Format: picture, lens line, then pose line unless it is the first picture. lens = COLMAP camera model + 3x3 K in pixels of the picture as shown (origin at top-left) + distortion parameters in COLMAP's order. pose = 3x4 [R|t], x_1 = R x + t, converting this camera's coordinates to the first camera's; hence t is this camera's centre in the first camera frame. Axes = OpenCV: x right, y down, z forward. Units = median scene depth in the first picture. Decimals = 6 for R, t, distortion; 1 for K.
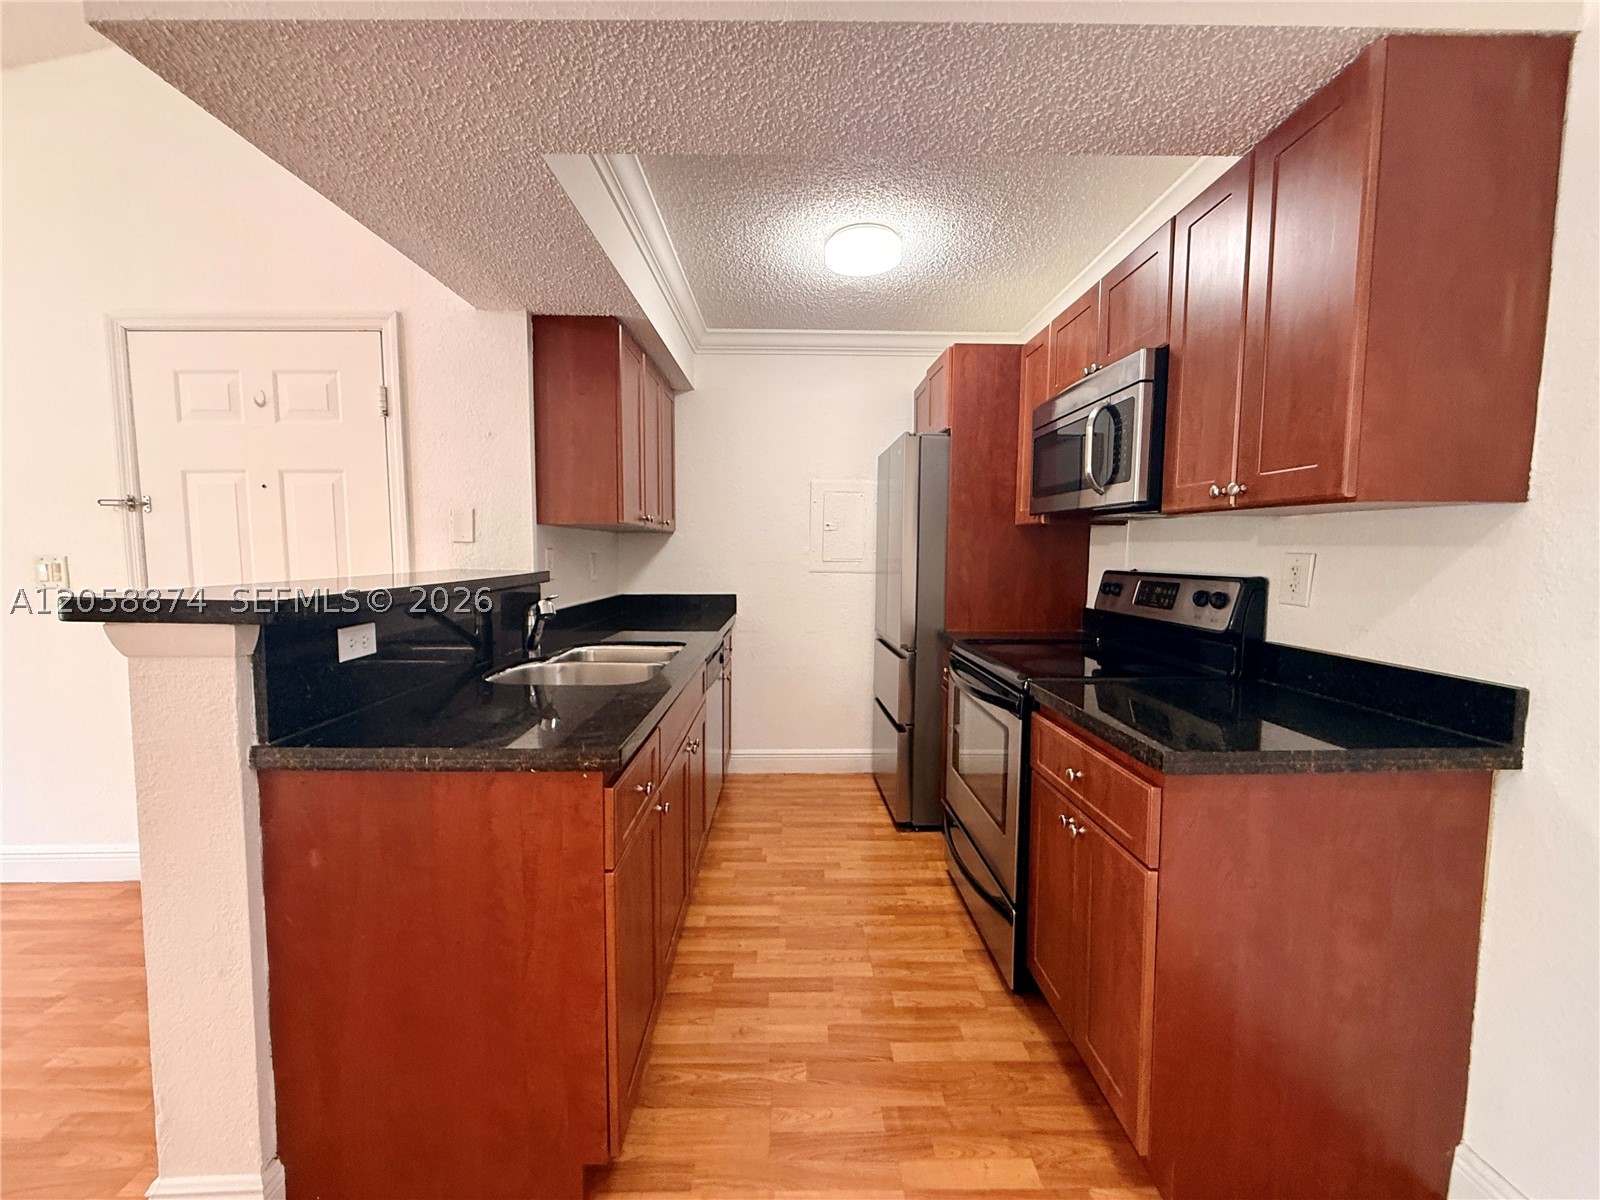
lens RADIAL K [[637.4, 0, 797.5], [0, 637.4, 599.5], [0, 0, 1]] dist [-0.001832, 0.000149]
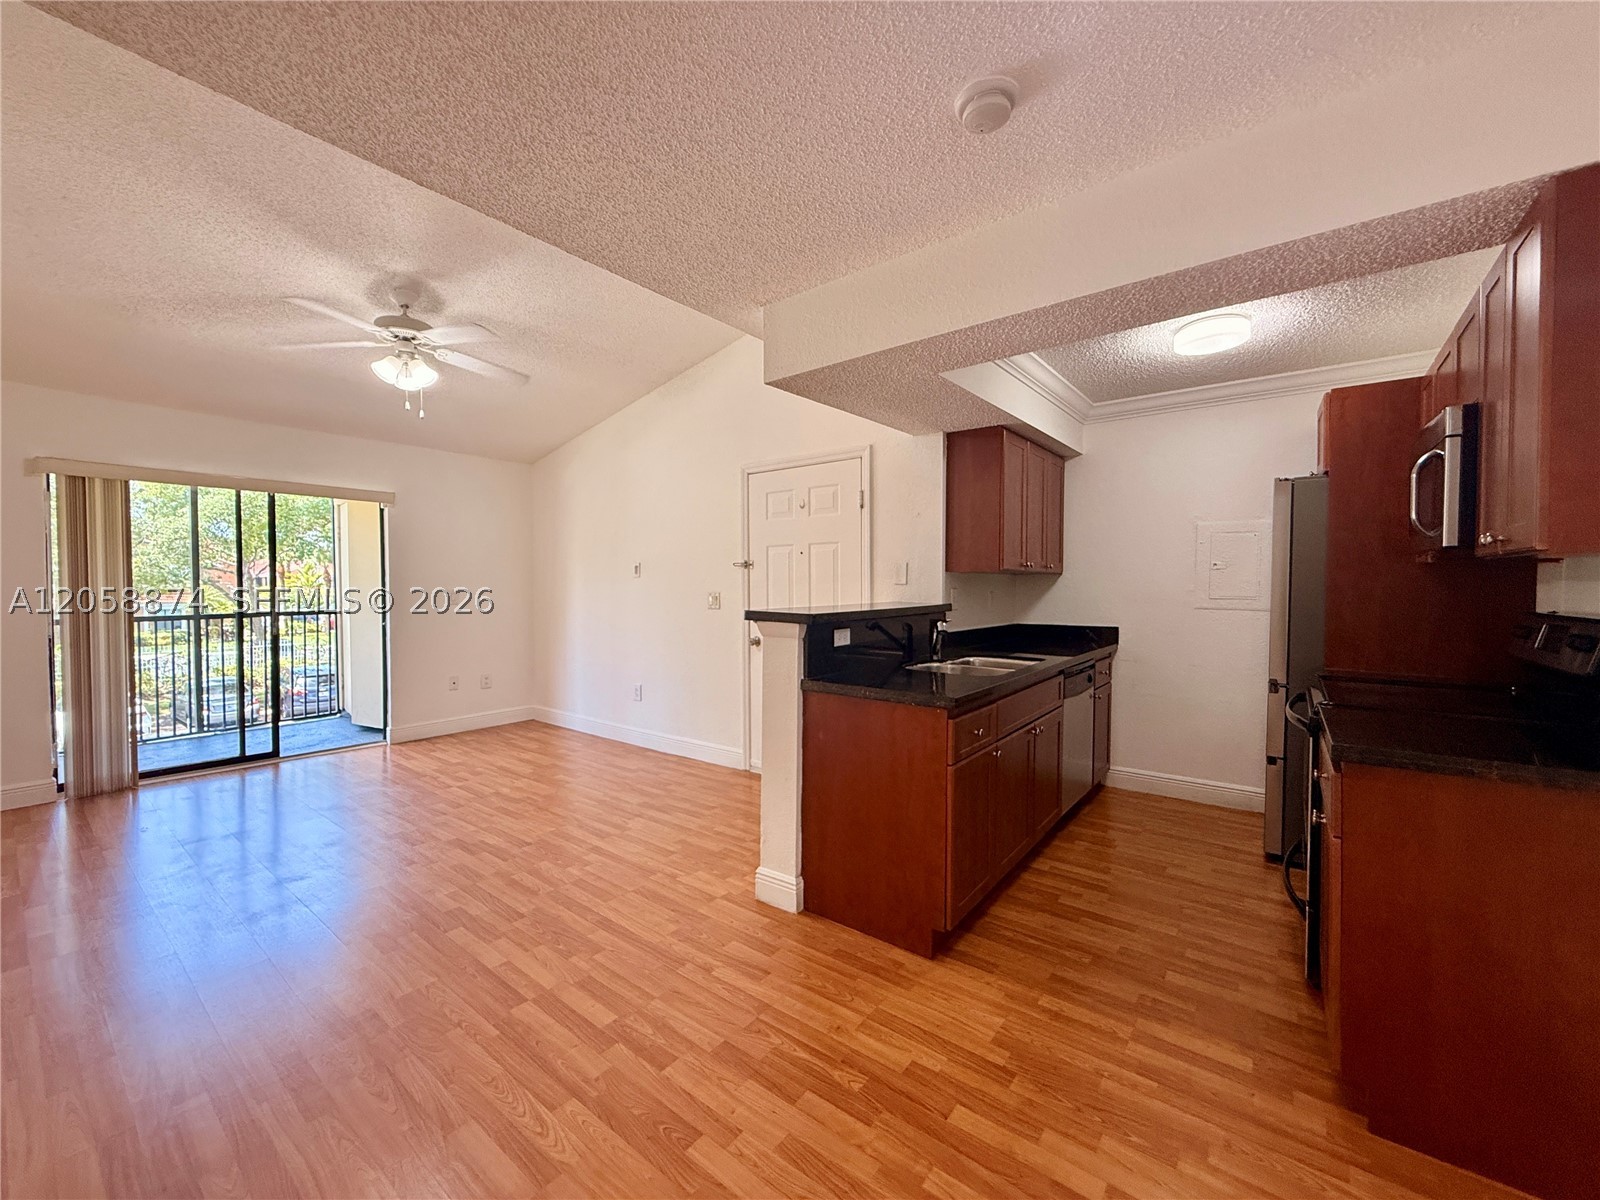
lens RADIAL K [[637.4, 0, 797.5], [0, 637.4, 599.5], [0, 0, 1]] dist [-0.001832, 0.000149]
pose [[0.779732, 0.011031, -0.626017, 0.258180], [-0.044409, 0.998301, -0.037722, 0.017488], [0.624537, 0.057213, 0.778897, -0.373899]]
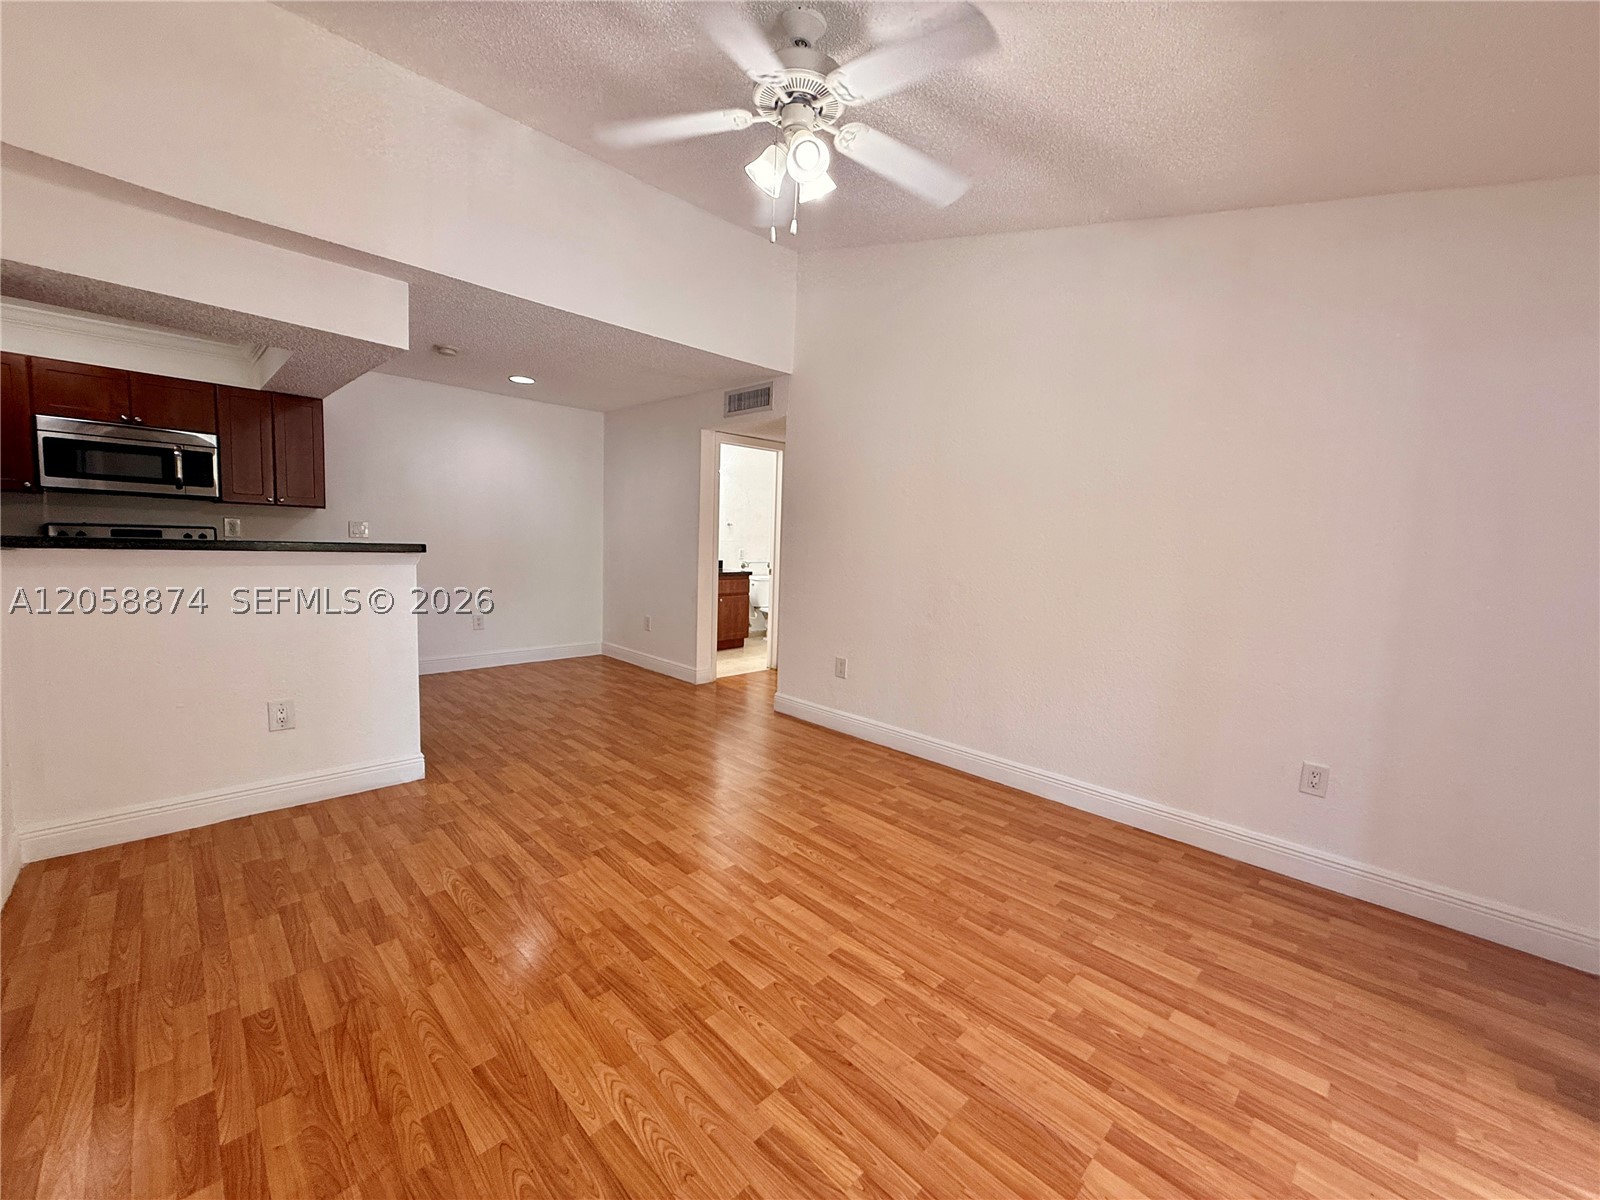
lens RADIAL K [[637.4, 0, 797.5], [0, 637.4, 599.5], [0, 0, 1]] dist [-0.001832, 0.000149]
pose [[-0.696112, -0.104332, 0.710311, -2.032601], [0.010203, 0.987847, 0.155096, -0.086228], [-0.717860, 0.115211, -0.686588, 0.824147]]
